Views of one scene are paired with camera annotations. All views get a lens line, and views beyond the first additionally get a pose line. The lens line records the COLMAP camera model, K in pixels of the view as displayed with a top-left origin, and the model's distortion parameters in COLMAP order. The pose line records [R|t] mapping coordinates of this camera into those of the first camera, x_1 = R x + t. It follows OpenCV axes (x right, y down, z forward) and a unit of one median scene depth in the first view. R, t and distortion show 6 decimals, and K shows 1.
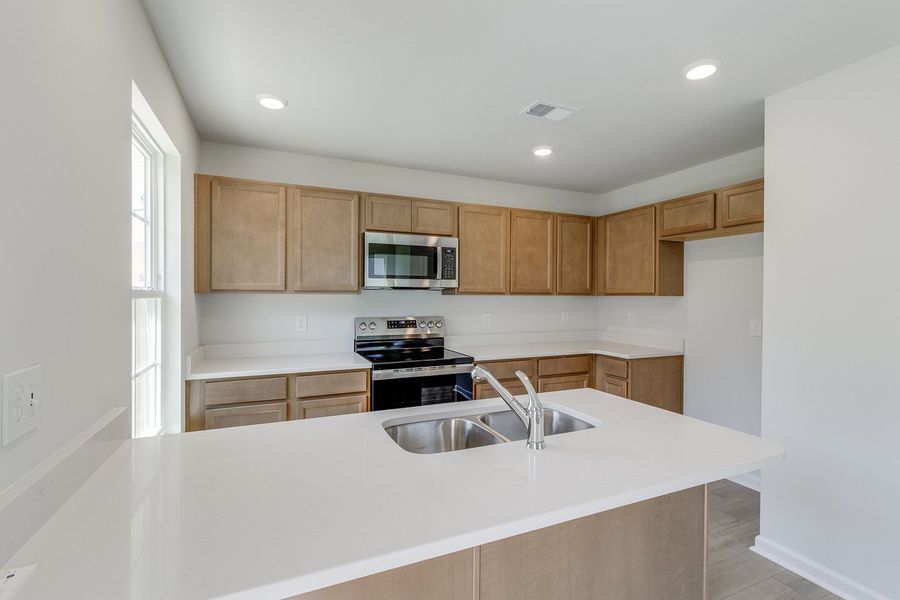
lens RADIAL K [[417.3, 0, 456.0], [0, 417.3, 298.6], [0, 0, 1]] dist [-0.000128, 0.000426]
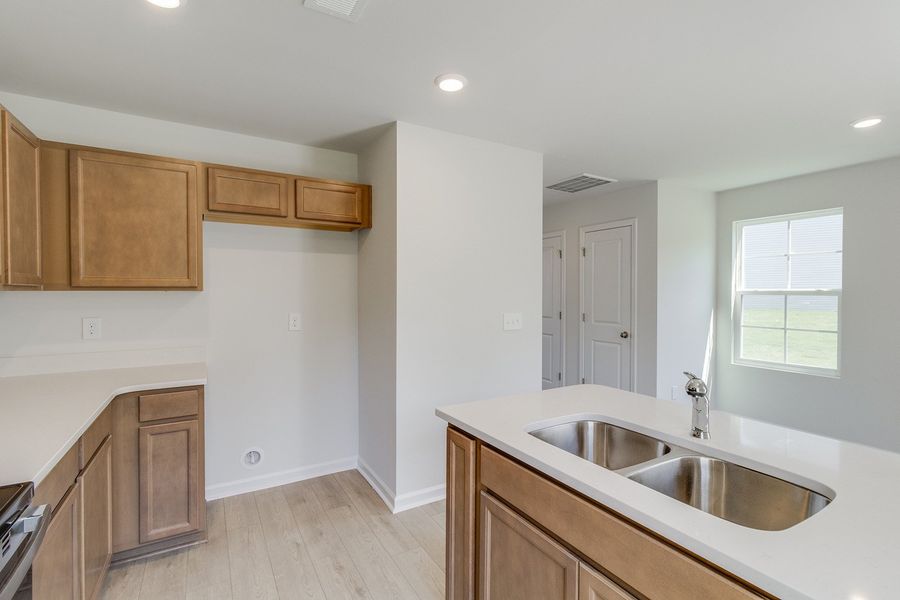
lens RADIAL K [[417.3, 0, 455.7], [0, 417.3, 298.9], [0, 0, 1]] dist [-0.000128, 0.000426]
pose [[-0.116336, -0.020413, 0.993000, -0.288508], [0.004238, 0.999769, 0.021048, -0.006173], [-0.993201, 0.006657, -0.116223, 0.642319]]
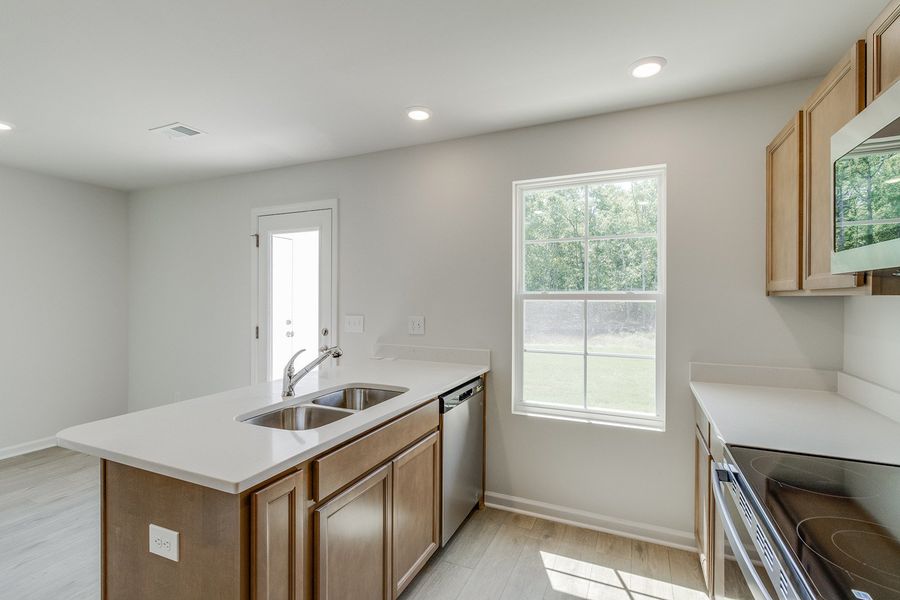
lens RADIAL K [[417.3, 0, 450.7], [0, 417.3, 299.5], [0, 0, 1]] dist [-0.000128, 0.000426]
pose [[-0.753663, -0.005710, -0.657236, 0.278772], [-0.012685, 0.999902, 0.005859, -0.002957], [0.657139, 0.012753, -0.753662, 0.935978]]
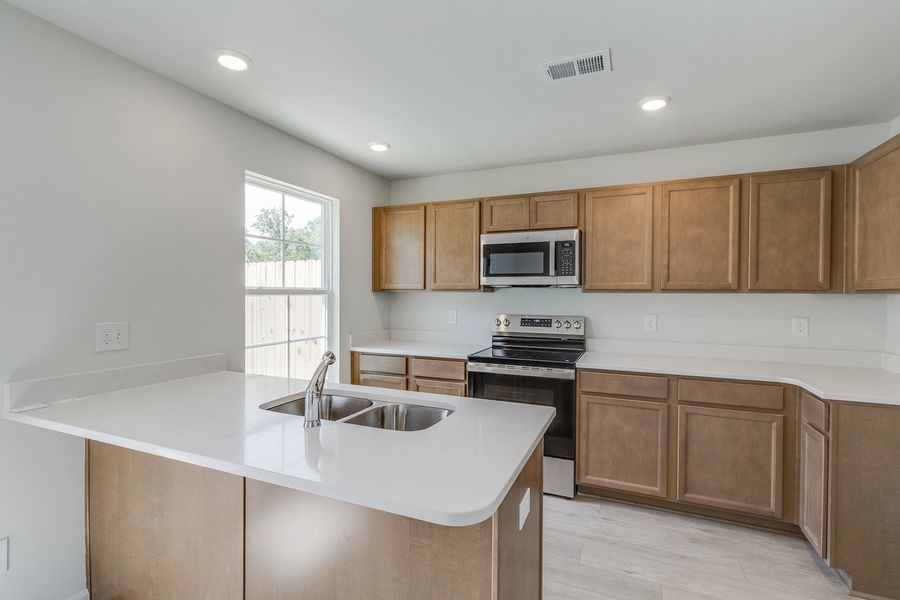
lens RADIAL K [[417.3, 0, 452.7], [0, 417.3, 297.8], [0, 0, 1]] dist [-0.000128, 0.000426]
pose [[0.670785, 0.006876, -0.741620, 0.475831], [-0.006489, 0.999973, 0.003401, 0.001150], [0.741623, 0.002531, 0.670812, 0.192903]]
